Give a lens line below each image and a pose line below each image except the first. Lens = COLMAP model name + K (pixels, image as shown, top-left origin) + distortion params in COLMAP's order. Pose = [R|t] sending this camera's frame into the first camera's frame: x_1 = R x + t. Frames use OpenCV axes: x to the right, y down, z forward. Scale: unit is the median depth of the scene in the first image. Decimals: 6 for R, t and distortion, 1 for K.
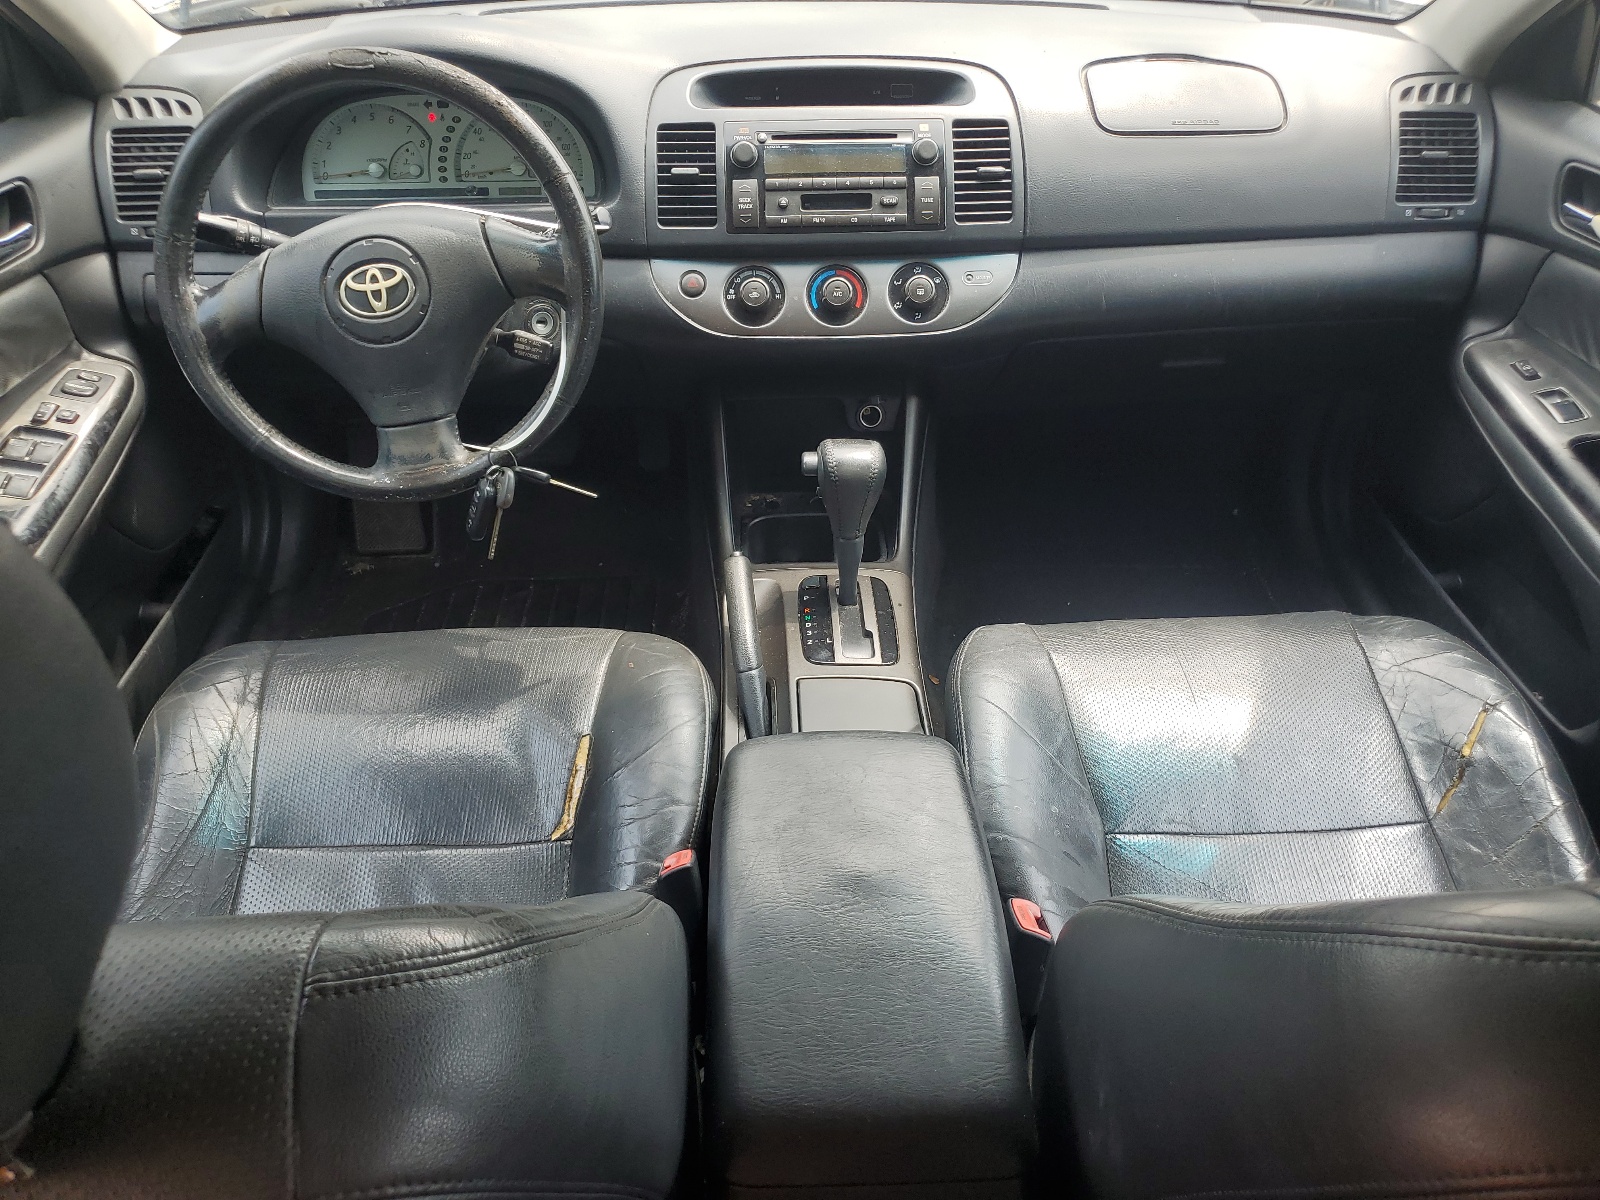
lens RADIAL K [[1213.9, 0, 799.6], [0, 1213.9, 600.1], [0, 0, 1]] dist [-0.002885, -0.000762]
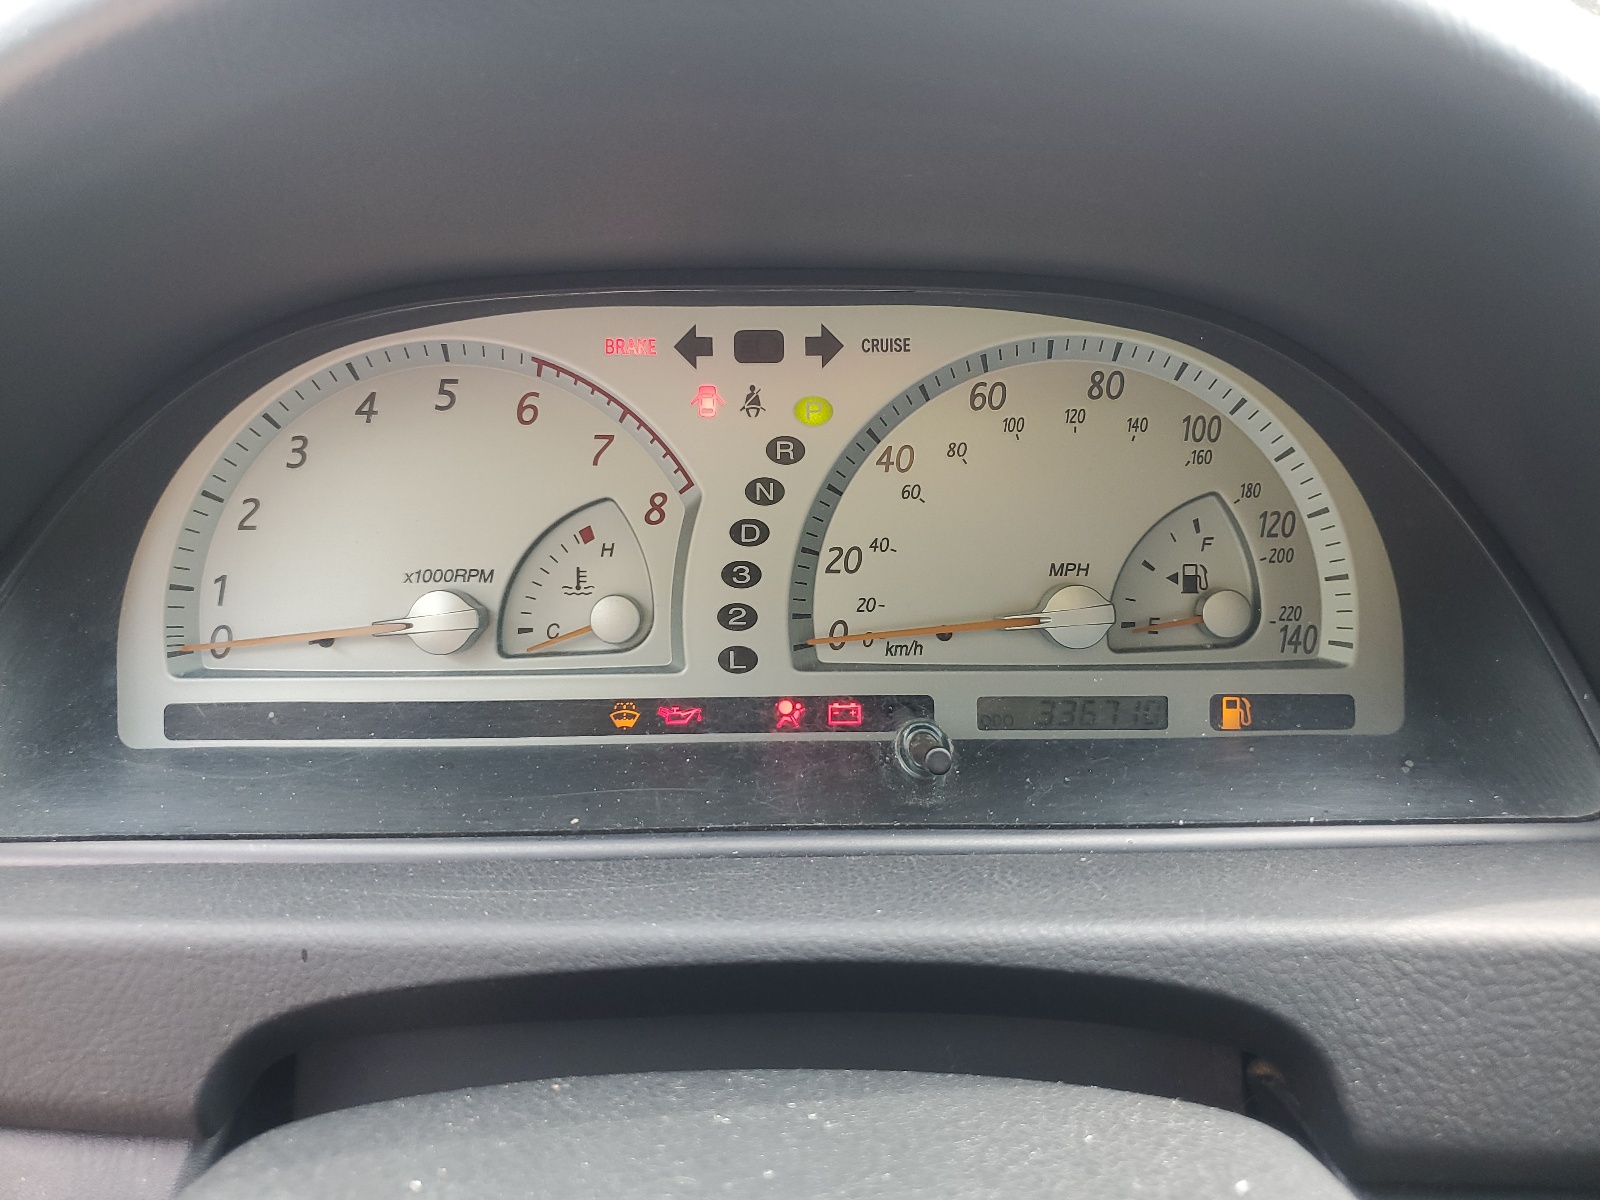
lens RADIAL K [[1213.9, 0, 800.2], [0, 1213.9, 599.4], [0, 0, 1]] dist [-0.002885, -0.000762]
pose [[0.999932, 0.010129, -0.005839, -0.281622], [-0.011164, 0.975516, -0.219646, -0.309057], [0.003471, 0.219697, 0.975562, 0.779524]]
